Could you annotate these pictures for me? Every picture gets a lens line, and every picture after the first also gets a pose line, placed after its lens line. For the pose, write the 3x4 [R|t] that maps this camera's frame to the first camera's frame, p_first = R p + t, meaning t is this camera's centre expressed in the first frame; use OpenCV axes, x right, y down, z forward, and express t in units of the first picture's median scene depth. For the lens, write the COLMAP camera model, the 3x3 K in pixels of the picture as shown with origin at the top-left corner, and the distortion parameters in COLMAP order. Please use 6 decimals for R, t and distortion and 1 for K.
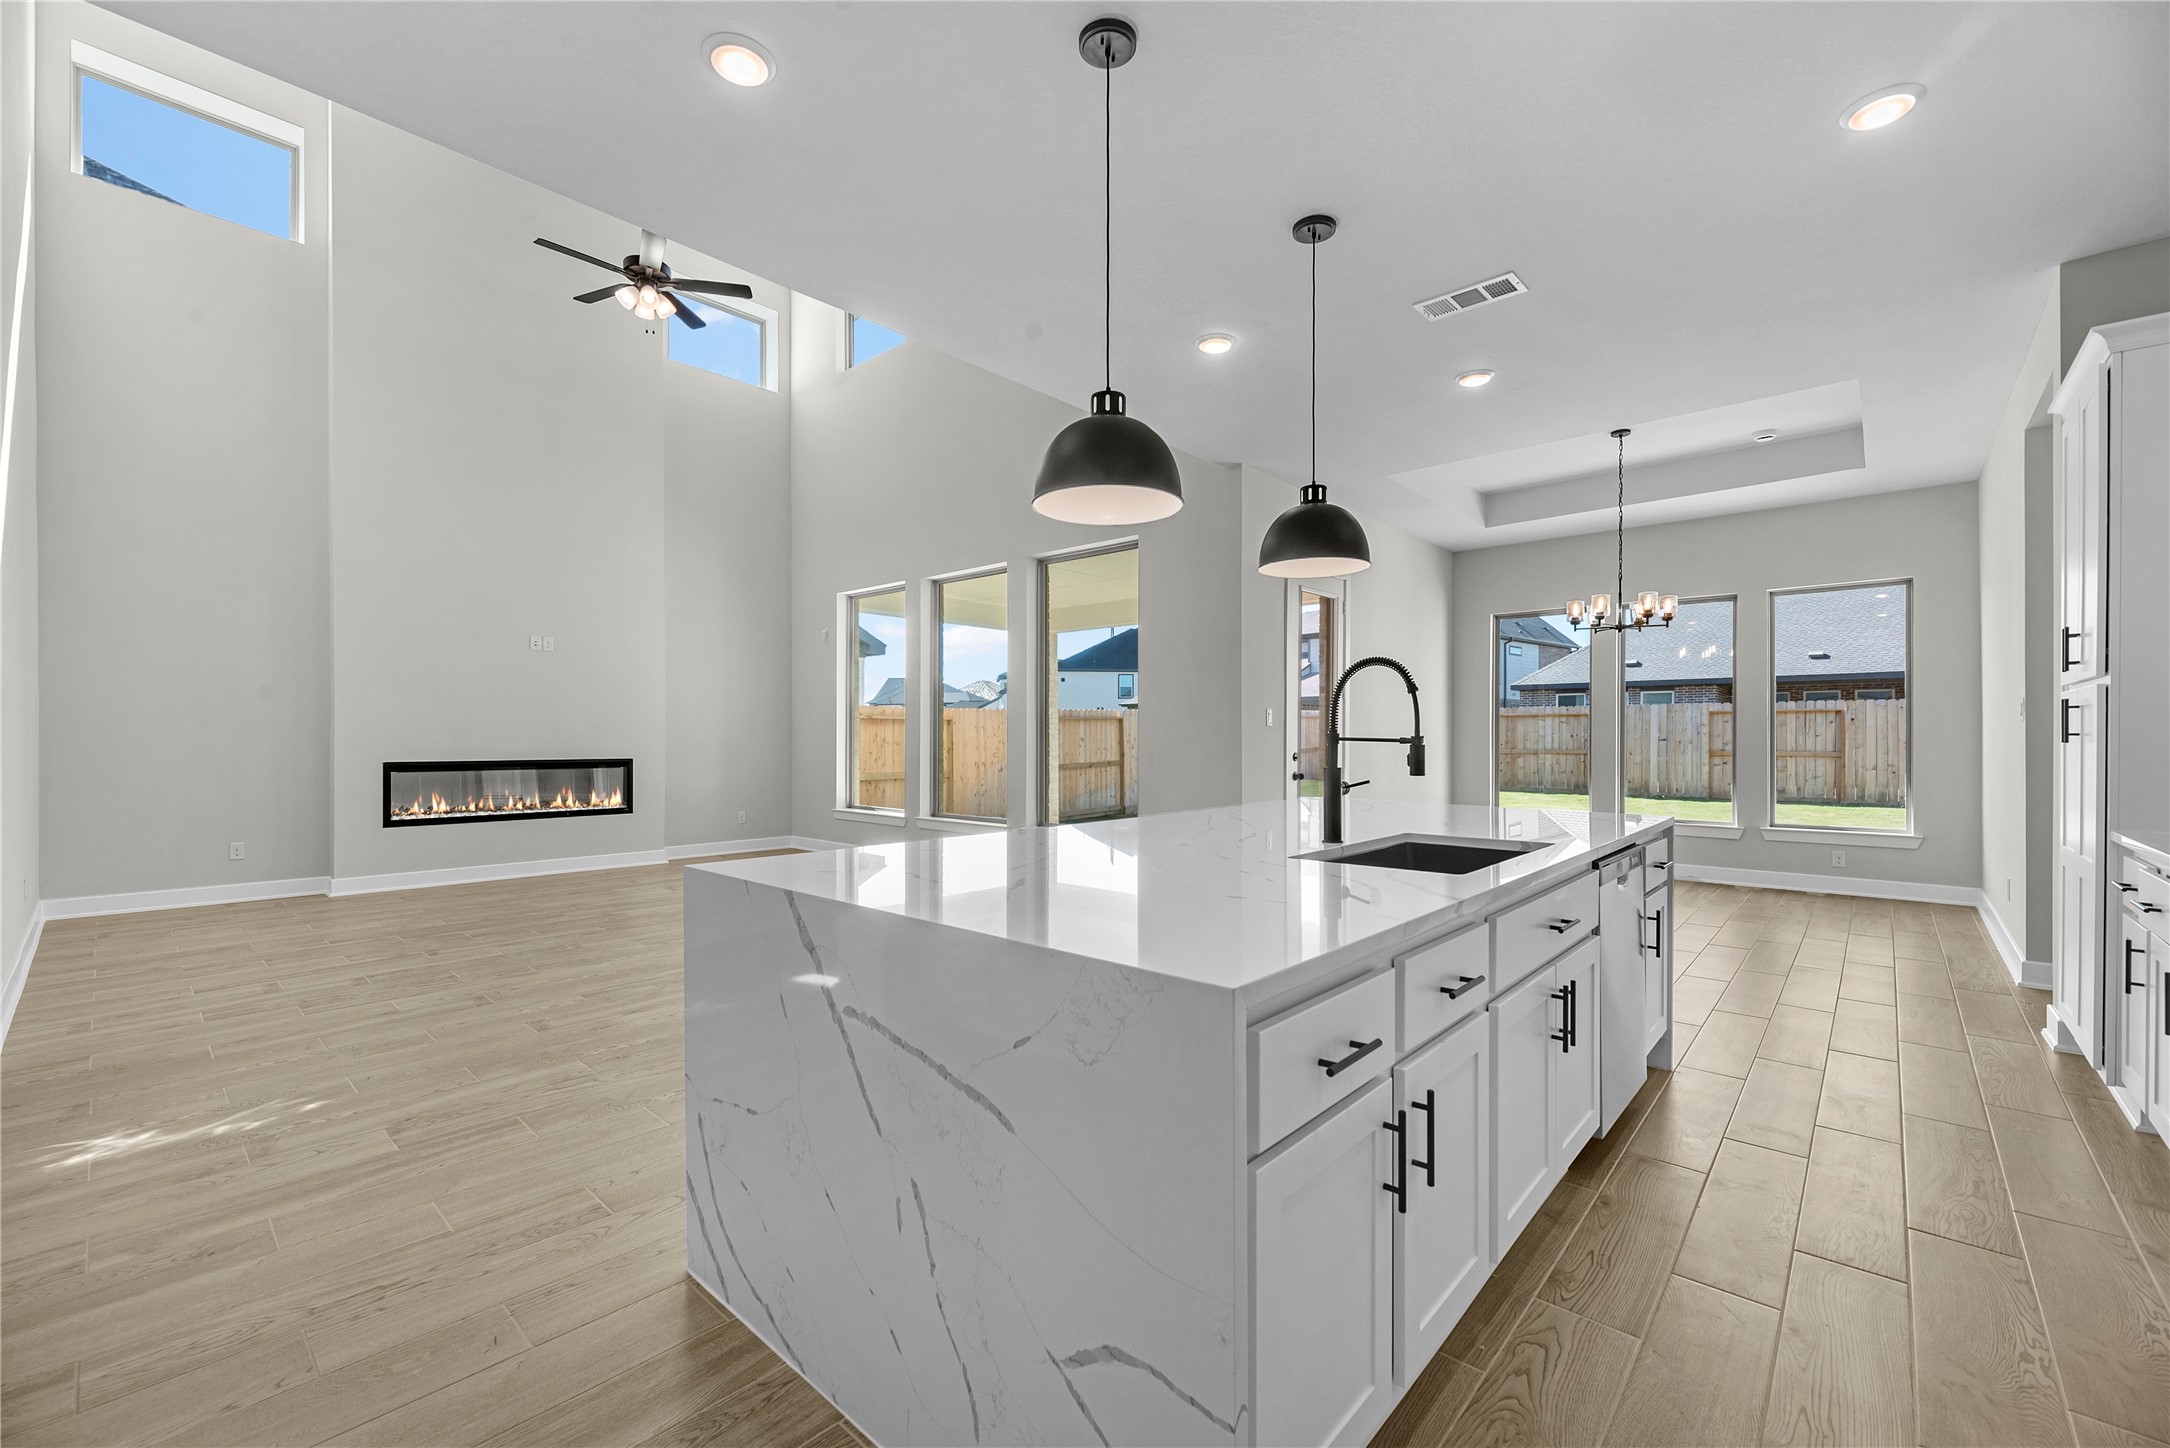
lens RADIAL K [[884.9, 0, 1081.9], [0, 884.9, 736.5], [0, 0, 1]] dist [0.003737, 0.000111]
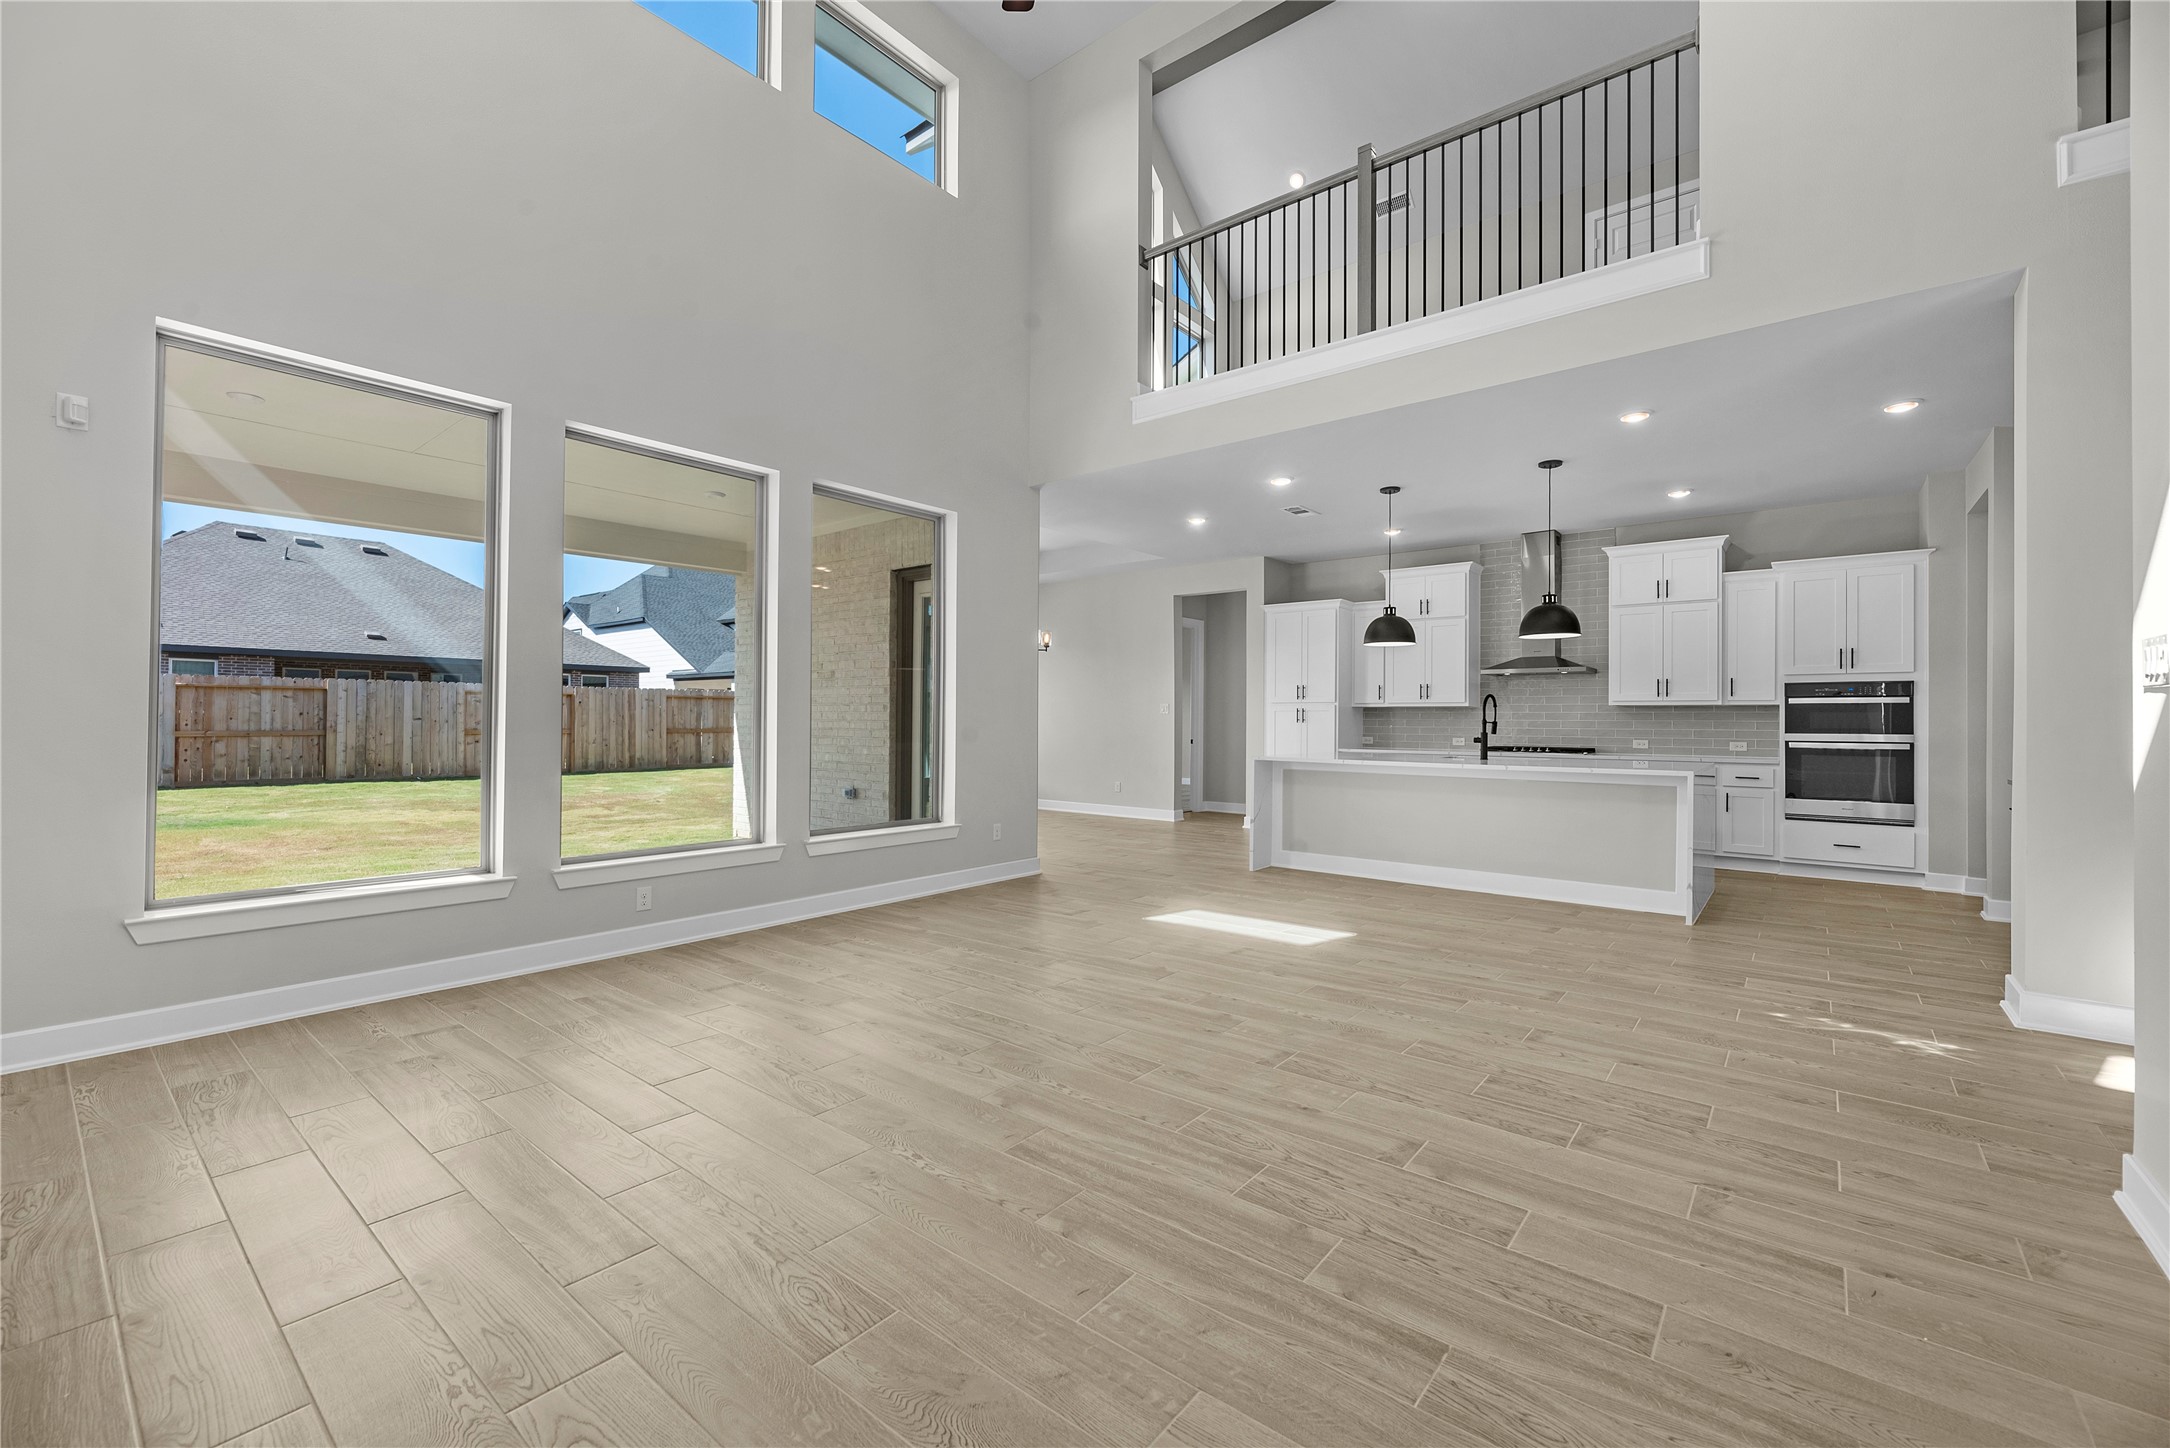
lens RADIAL K [[884.9, 0, 1086.7], [0, 884.9, 712.7], [0, 0, 1]] dist [0.003737, 0.000111]
pose [[-0.046469, 0.007176, 0.998894, -0.336895], [-0.005787, 0.999955, -0.007453, 0.000251], [-0.998903, -0.006127, -0.046426, 0.329915]]
